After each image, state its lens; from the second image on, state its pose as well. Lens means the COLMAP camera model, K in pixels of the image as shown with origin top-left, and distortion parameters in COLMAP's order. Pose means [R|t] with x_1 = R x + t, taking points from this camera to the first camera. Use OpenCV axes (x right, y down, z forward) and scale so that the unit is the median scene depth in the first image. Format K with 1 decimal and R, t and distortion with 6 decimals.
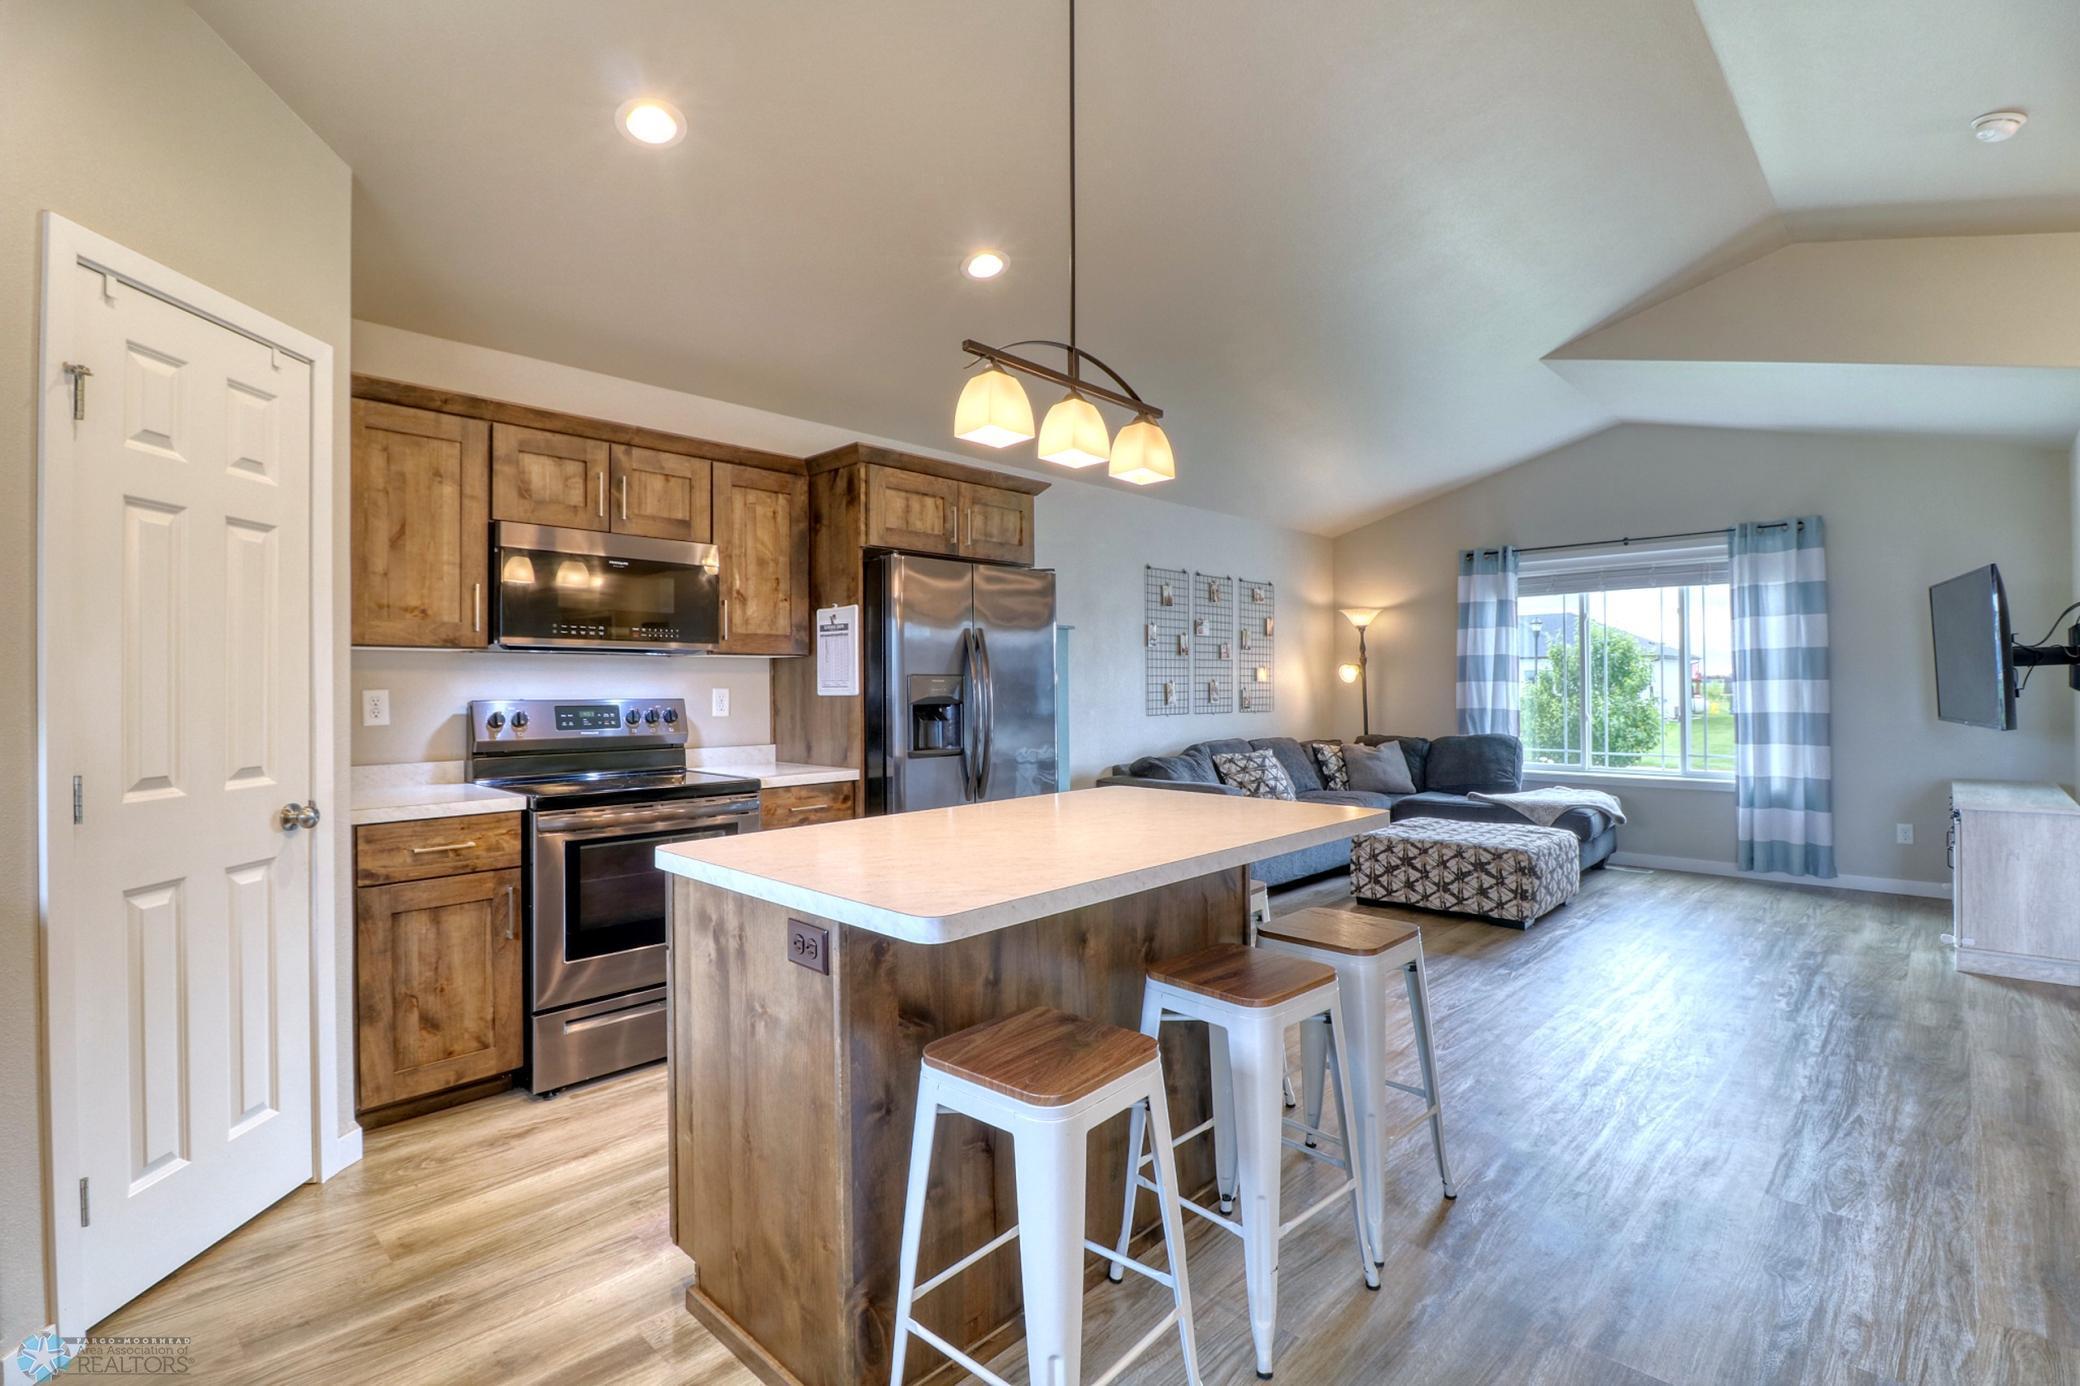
lens RADIAL K [[957.5, 0, 1038.1], [0, 957.5, 690.5], [0, 0, 1]] dist [-0.005047, -0.001607]
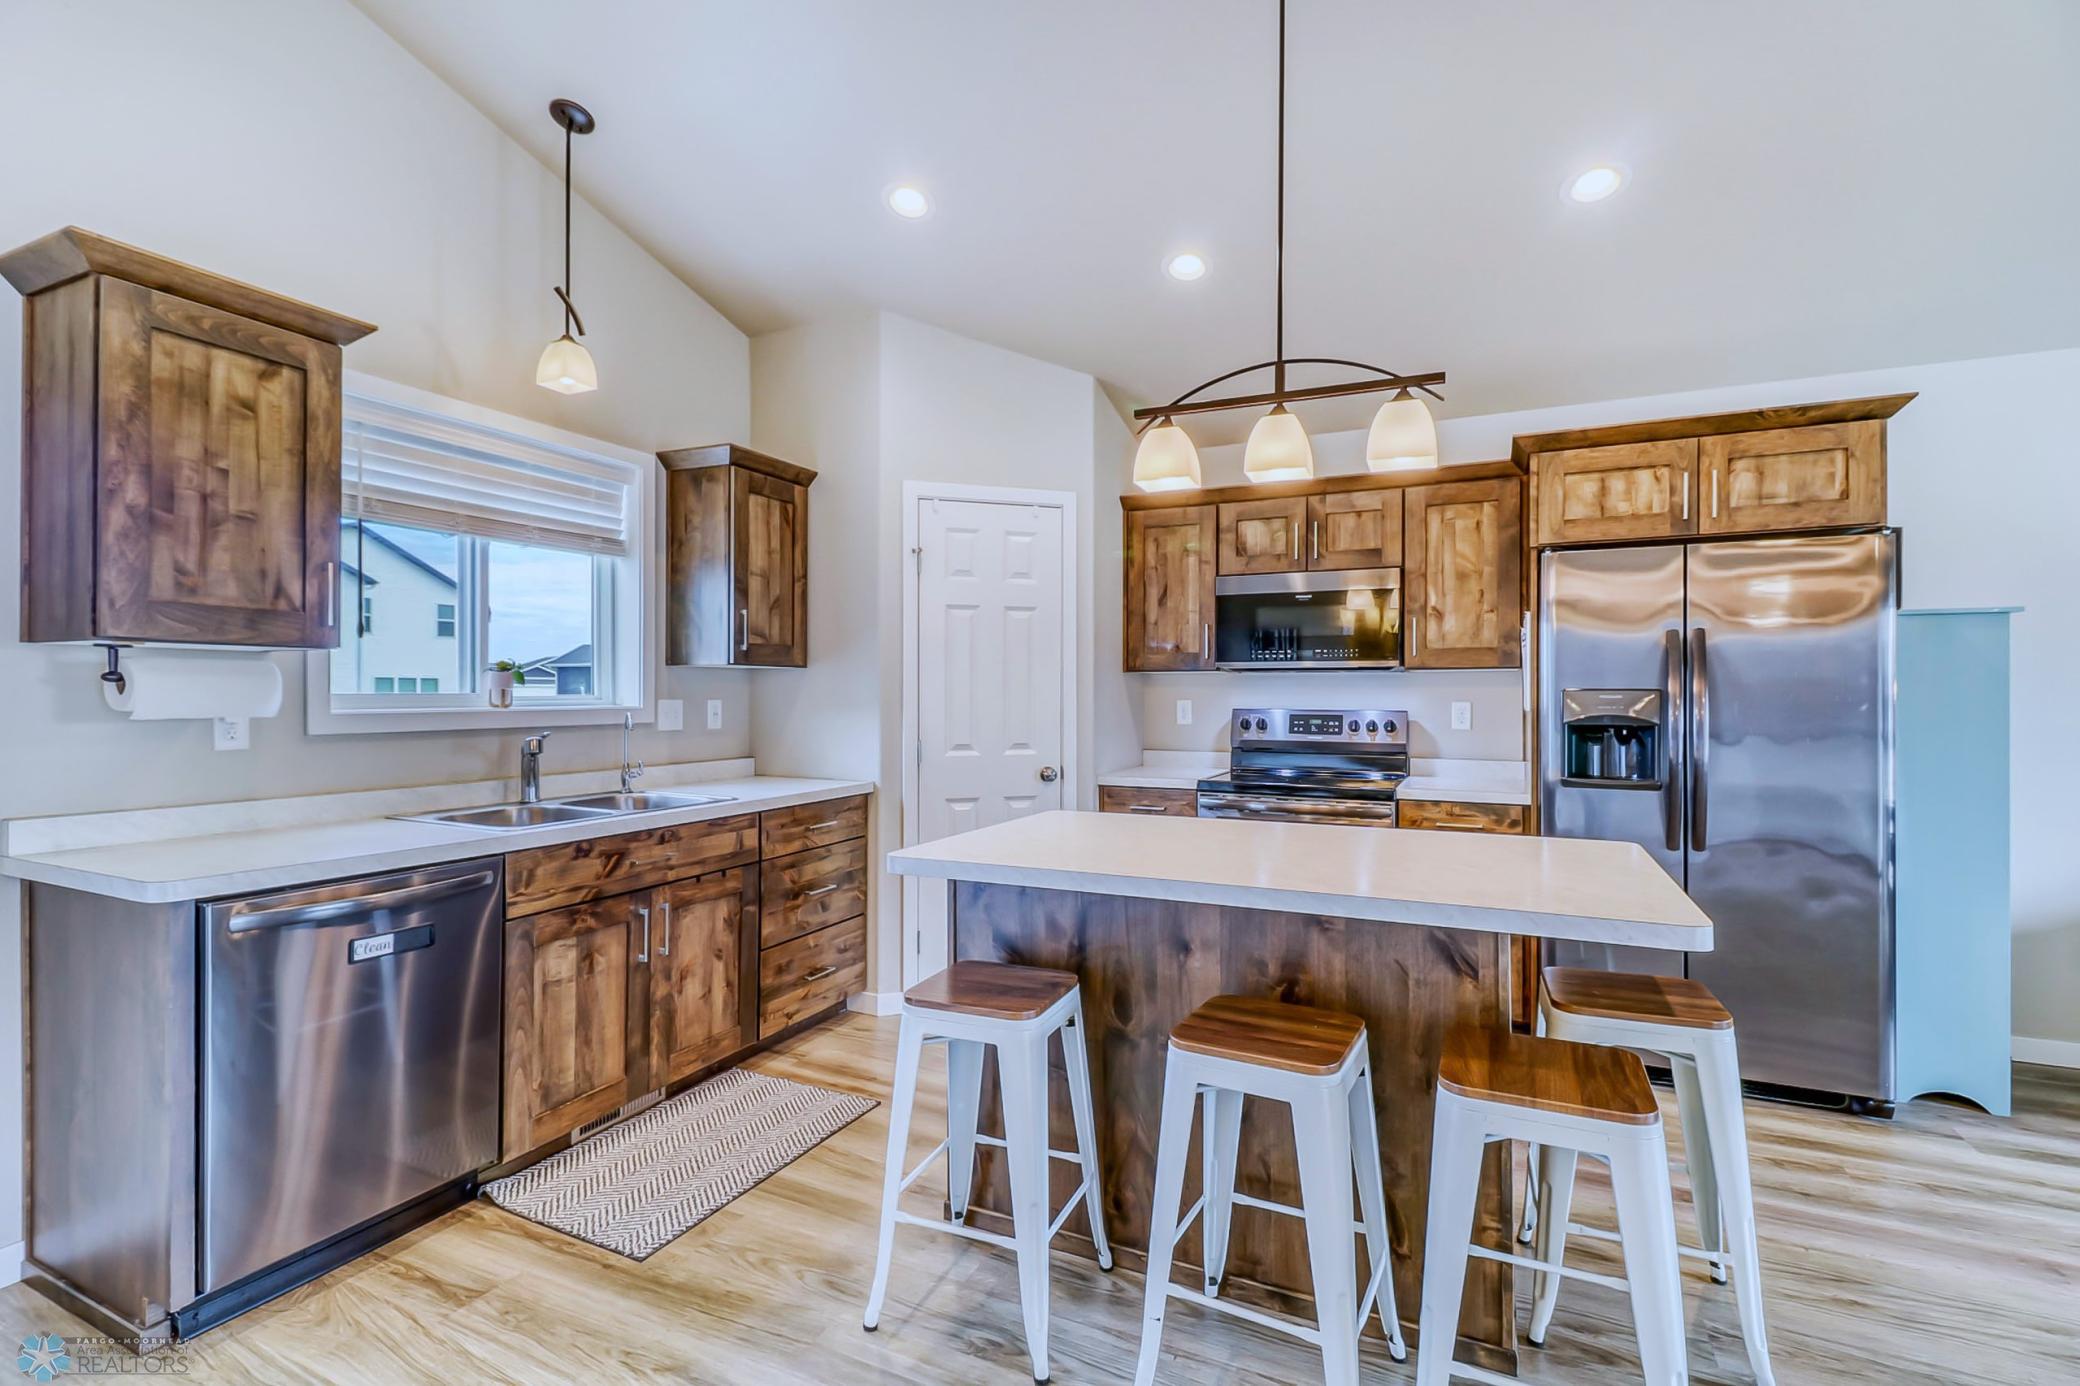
lens RADIAL K [[957.5, 0, 1037.5], [0, 957.5, 691.7], [0, 0, 1]] dist [-0.005047, -0.001607]
pose [[0.310908, 0.002937, -0.950436, 0.561798], [-0.007284, 0.999973, 0.000708, -0.011614], [0.950412, 0.006703, 0.310921, 0.292439]]
